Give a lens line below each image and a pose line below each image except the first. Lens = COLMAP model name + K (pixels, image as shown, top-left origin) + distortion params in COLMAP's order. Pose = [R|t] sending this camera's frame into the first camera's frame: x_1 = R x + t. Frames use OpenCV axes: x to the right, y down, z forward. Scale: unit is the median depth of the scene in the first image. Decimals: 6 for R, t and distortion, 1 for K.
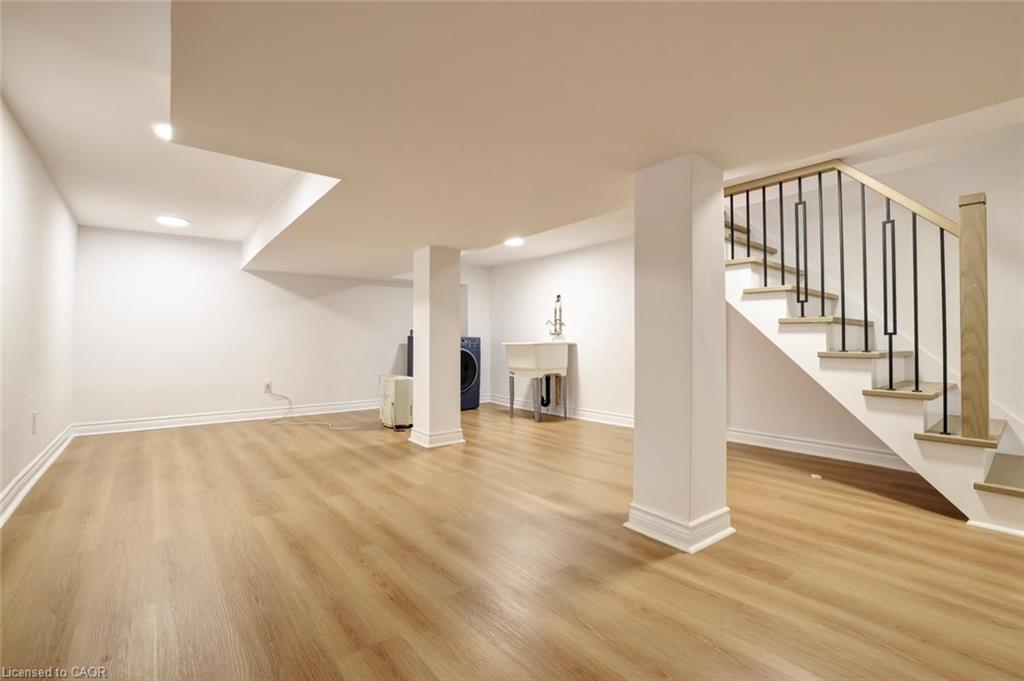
lens RADIAL K [[448.5, 0, 519.1], [0, 448.5, 339.7], [0, 0, 1]] dist [-0.046961, 0.016124]
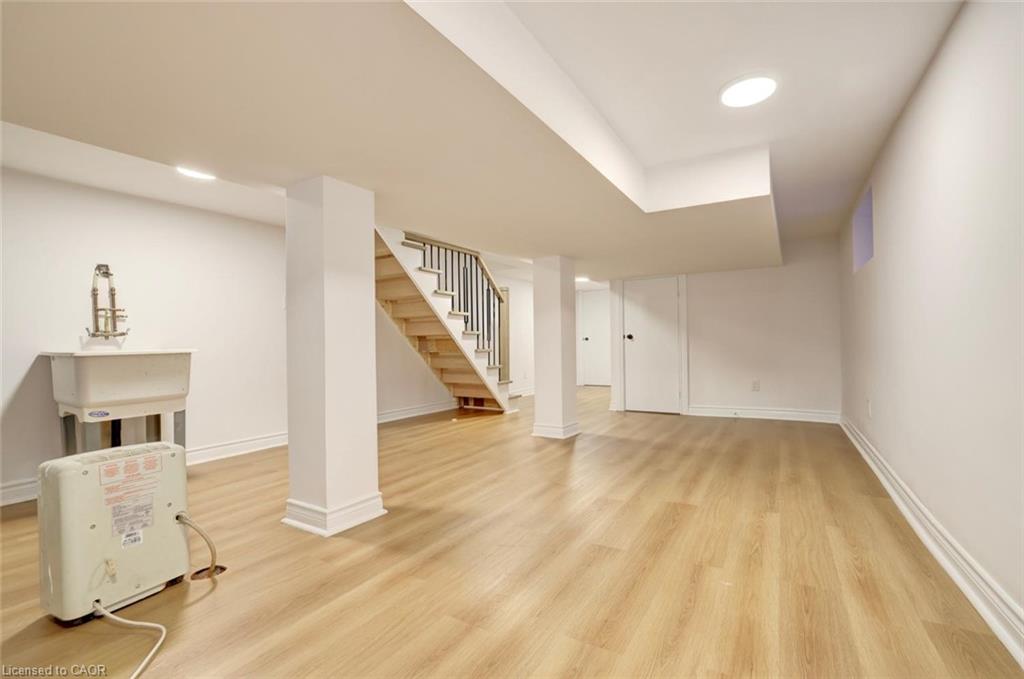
lens RADIAL K [[448.5, 0, 519.1], [0, 448.5, 338.7], [0, 0, 1]] dist [-0.046961, 0.016124]
pose [[-0.327953, 0.013928, 0.944592, -1.085455], [0.008445, 0.999895, -0.011811, 0.004097], [-0.944656, 0.004104, -0.328036, 1.284593]]
